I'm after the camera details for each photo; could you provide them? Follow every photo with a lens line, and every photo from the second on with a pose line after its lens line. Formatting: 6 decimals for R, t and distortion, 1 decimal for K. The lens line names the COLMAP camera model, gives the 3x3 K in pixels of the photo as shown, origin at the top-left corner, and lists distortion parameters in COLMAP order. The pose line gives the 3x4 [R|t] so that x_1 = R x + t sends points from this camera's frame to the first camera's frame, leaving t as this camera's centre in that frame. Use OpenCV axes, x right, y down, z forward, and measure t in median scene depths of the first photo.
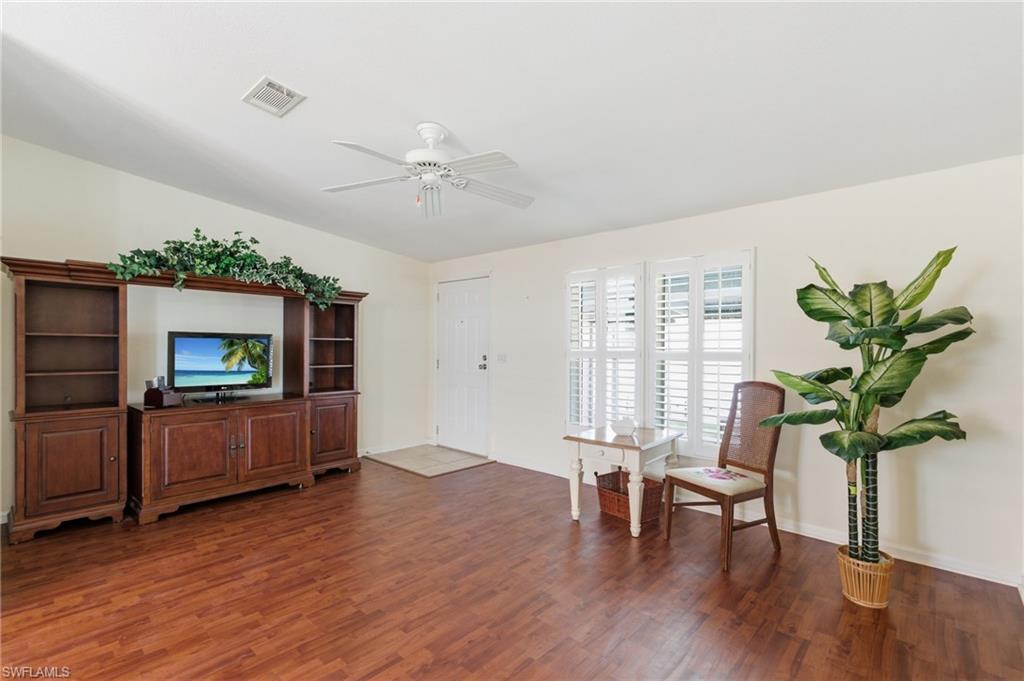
lens RADIAL K [[463.8, 0, 515.2], [0, 463.8, 346.1], [0, 0, 1]] dist [0.001151, 0.000774]
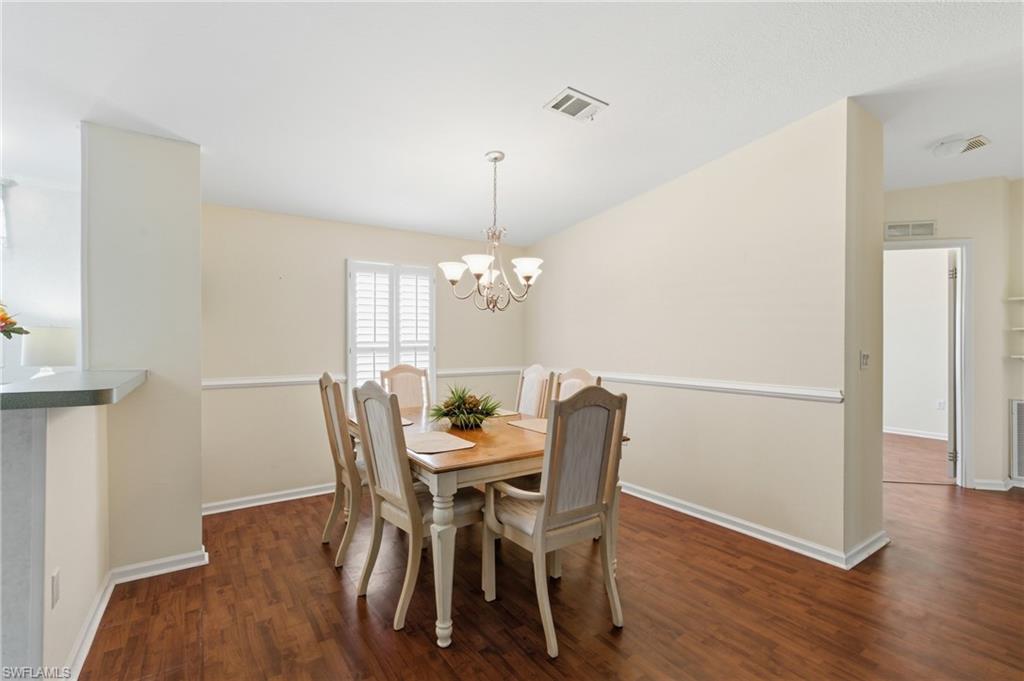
lens RADIAL K [[463.8, 0, 515.2], [0, 463.8, 346.1], [0, 0, 1]] dist [0.001151, 0.000774]
pose [[-0.249765, -0.016065, -0.968173, 0.648080], [-0.014669, 0.999810, -0.012805, 0.010663], [0.968195, 0.011003, -0.249953, 0.760156]]
